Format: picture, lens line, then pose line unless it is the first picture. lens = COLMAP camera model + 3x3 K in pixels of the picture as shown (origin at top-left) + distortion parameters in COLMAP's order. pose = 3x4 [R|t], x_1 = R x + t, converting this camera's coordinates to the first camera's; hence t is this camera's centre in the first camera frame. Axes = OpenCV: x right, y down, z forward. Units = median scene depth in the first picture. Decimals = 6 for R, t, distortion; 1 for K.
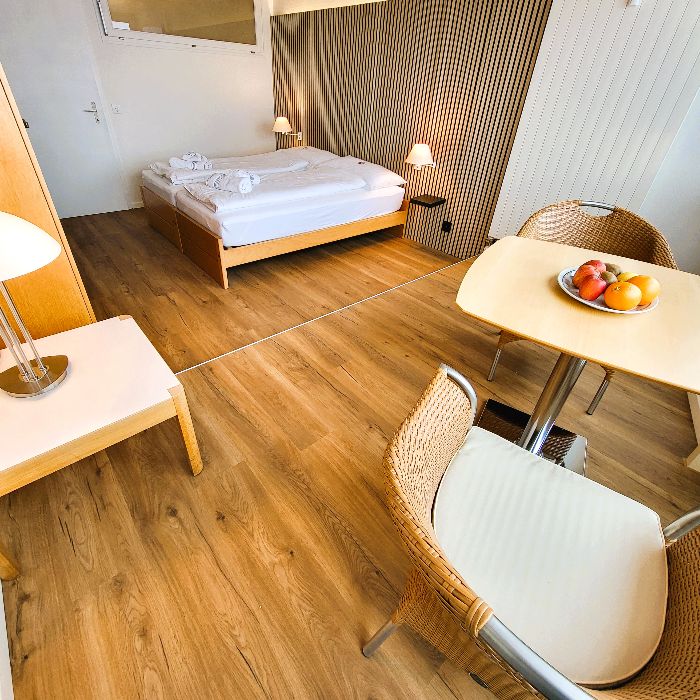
lens RADIAL K [[366.4, 0, 335.8], [0, 366.4, 349.7], [0, 0, 1]] dist [-0.001735, -0.000386]
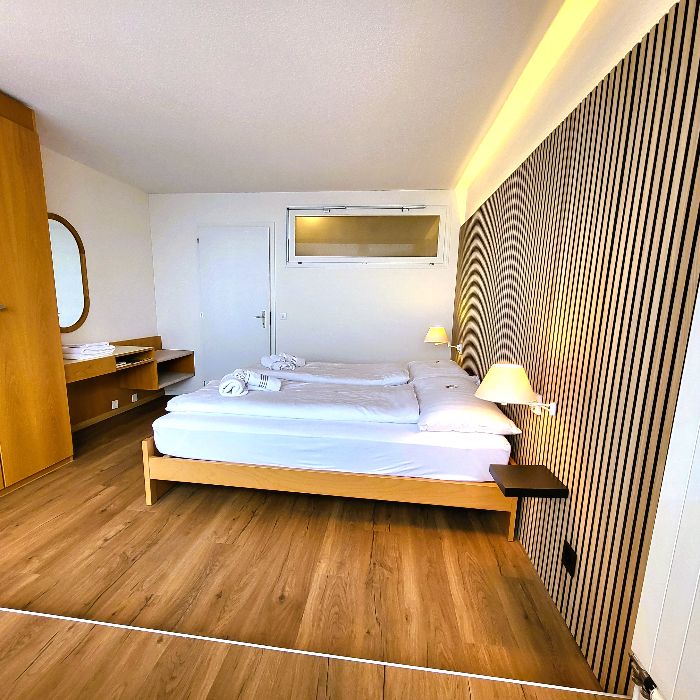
lens RADIAL K [[391.8, 0, 348.8], [0, 391.8, 379.2], [0, 0, 1]] dist [-0.002848, -0.001433]
pose [[0.663873, 0.110725, -0.739603, 0.470906], [-0.432082, 0.863995, -0.258492, -0.318039], [0.610392, 0.491175, 0.621425, 0.560289]]
